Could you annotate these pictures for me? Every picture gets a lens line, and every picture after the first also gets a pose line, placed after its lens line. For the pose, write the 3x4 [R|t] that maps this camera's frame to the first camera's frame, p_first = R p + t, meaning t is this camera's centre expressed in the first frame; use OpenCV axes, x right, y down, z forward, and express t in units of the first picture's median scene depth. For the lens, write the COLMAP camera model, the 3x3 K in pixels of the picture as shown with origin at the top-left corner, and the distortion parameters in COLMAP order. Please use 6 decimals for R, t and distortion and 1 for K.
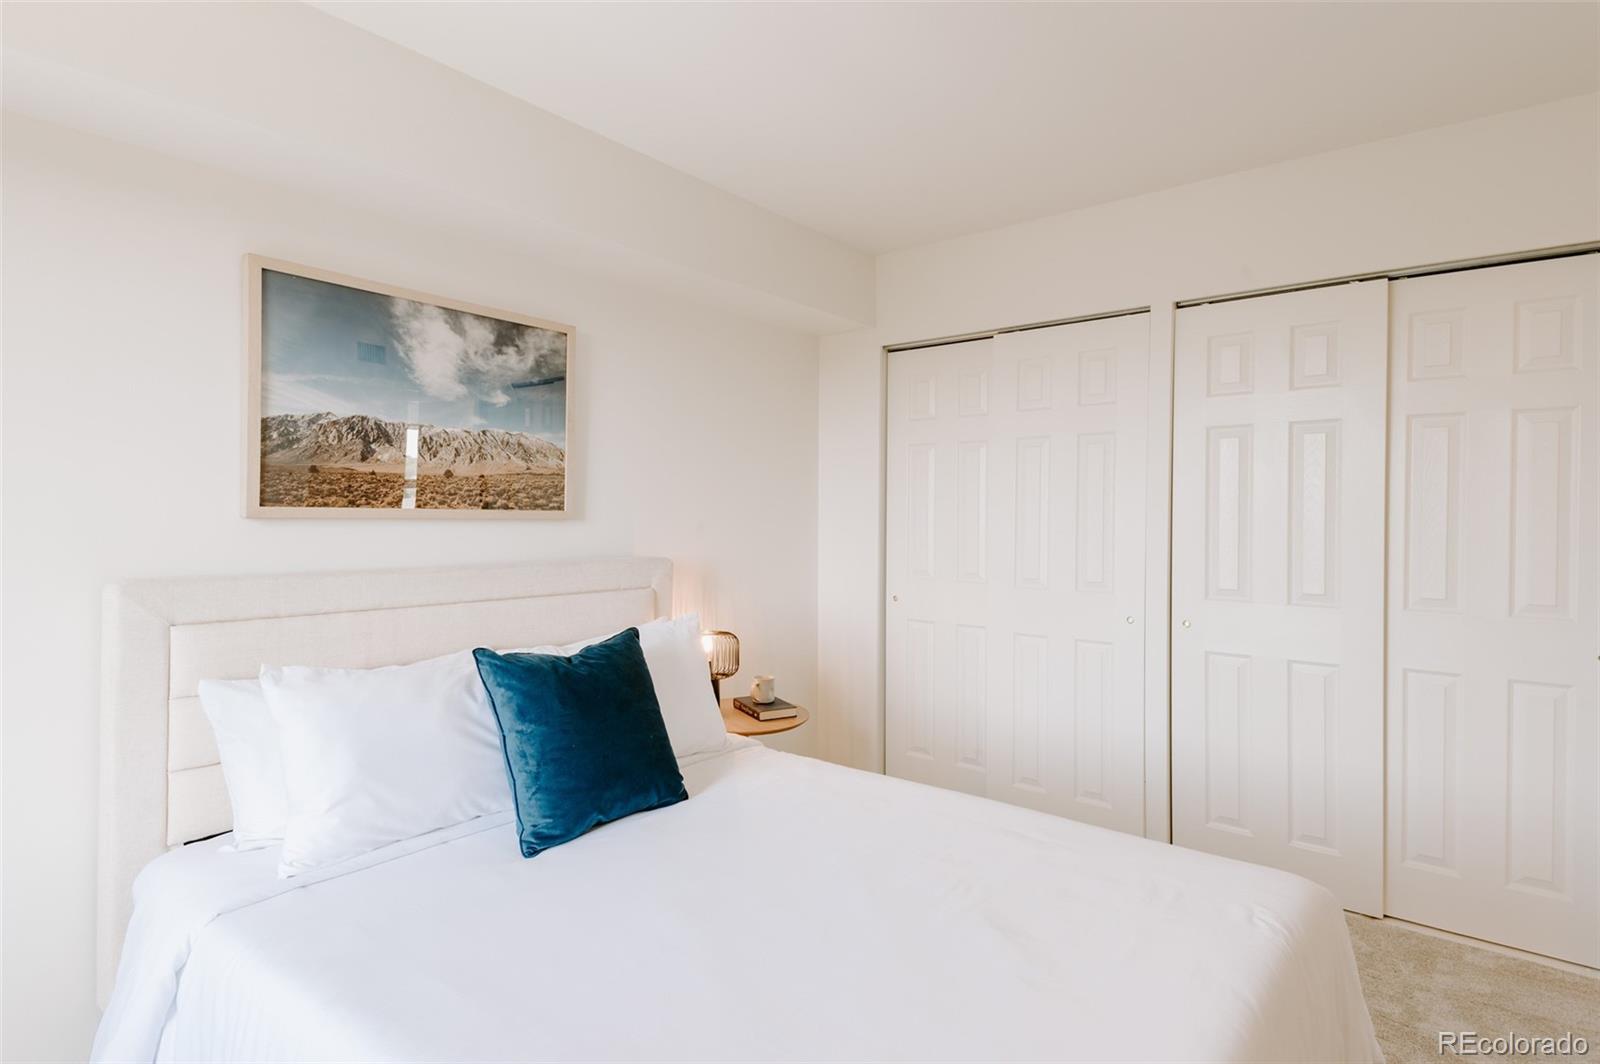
lens RADIAL K [[834.8, 0, 800.0], [0, 834.8, 526.8], [0, 0, 1]] dist [0.052703, -0.028000]
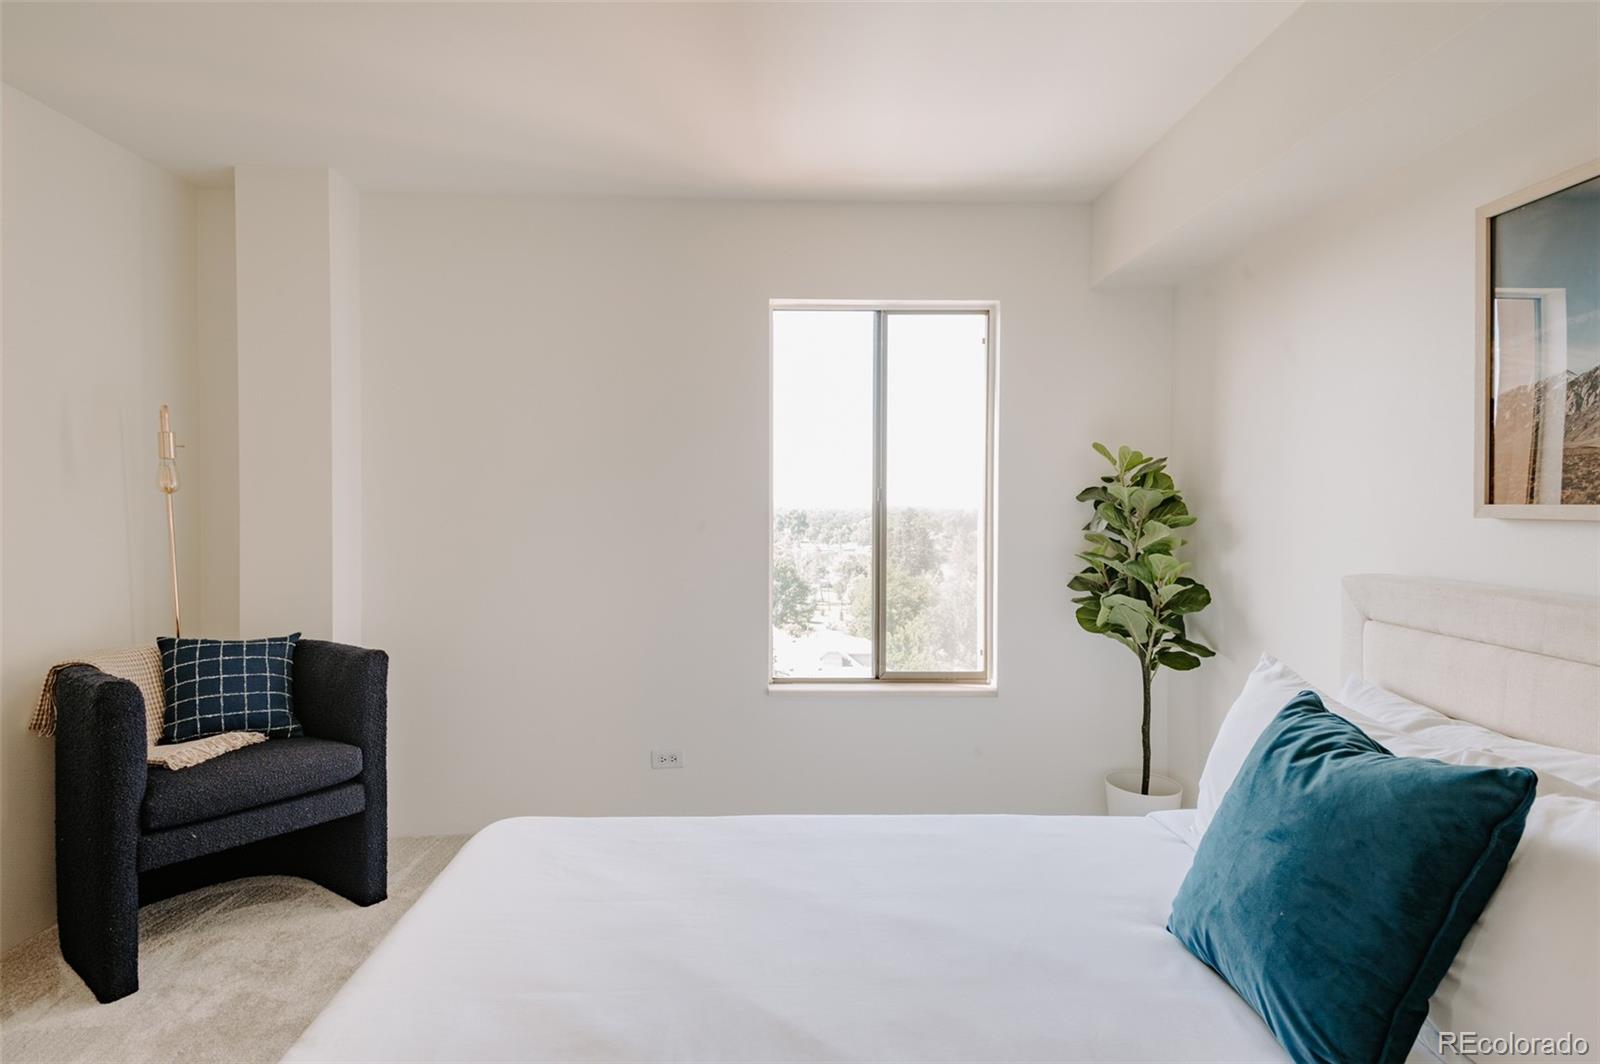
lens RADIAL K [[834.8, 0, 799.6], [0, 834.8, 525.3], [0, 0, 1]] dist [0.052703, -0.028000]
pose [[-0.753661, 0.014014, -0.657114, 0.396357], [-0.006647, 0.999559, 0.028942, -0.021714], [0.657230, 0.026180, -0.753236, 1.106611]]
